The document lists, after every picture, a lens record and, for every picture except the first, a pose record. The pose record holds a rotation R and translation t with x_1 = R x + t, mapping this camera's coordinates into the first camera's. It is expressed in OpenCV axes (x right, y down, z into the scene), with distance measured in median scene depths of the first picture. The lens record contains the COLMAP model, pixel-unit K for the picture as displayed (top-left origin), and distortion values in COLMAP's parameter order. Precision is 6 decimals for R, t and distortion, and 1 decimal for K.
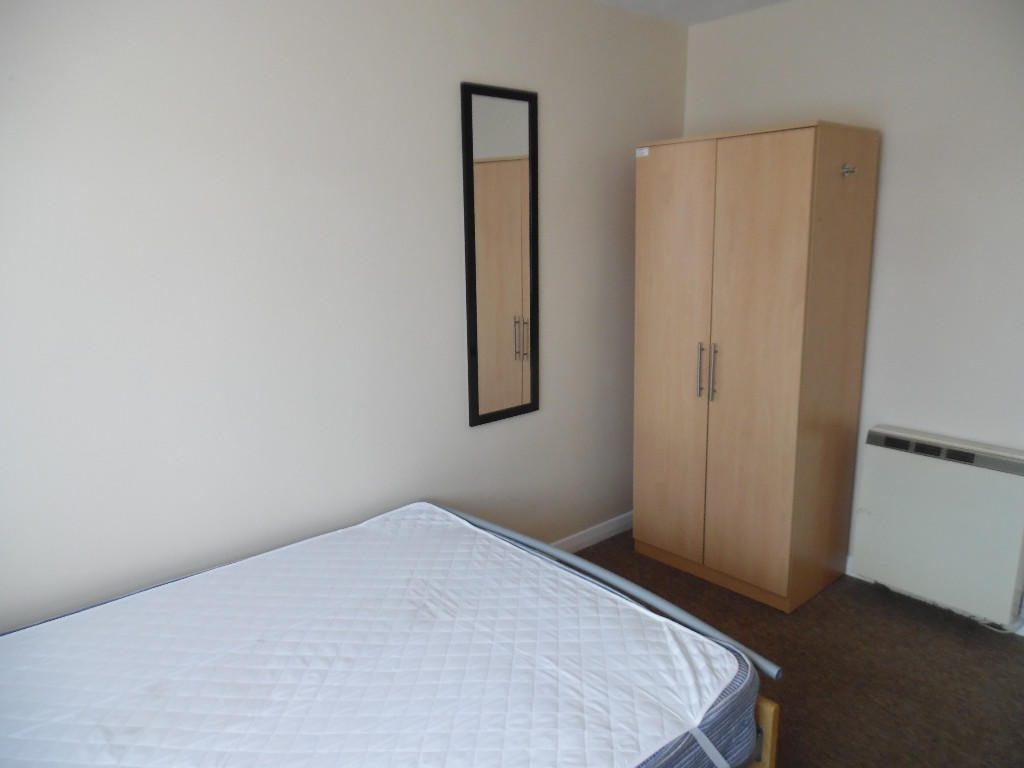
lens RADIAL K [[715.3, 0, 515.0], [0, 715.3, 381.7], [0, 0, 1]] dist [-0.032033, 0.018300]
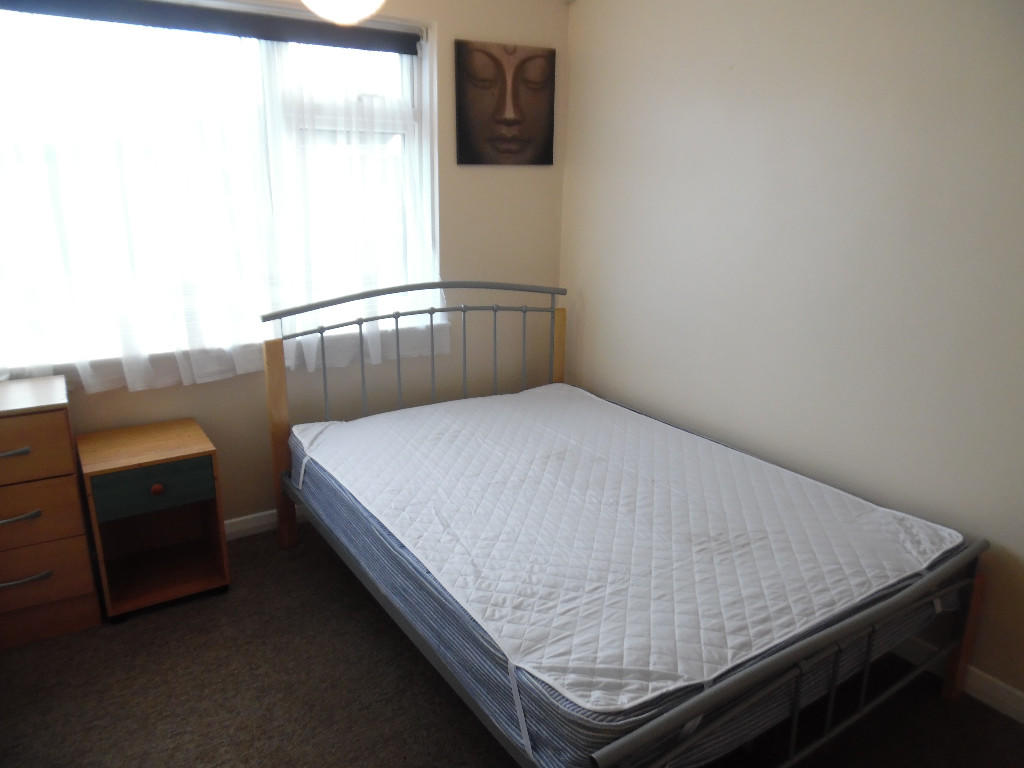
lens RADIAL K [[715.3, 0, 515.0], [0, 715.3, 384.2], [0, 0, 1]] dist [-0.032033, 0.018300]
pose [[-0.151407, 0.271939, -0.950329, 0.926311], [-0.225674, 0.926511, 0.301079, -0.152429], [0.962365, 0.260050, -0.078911, 0.825228]]
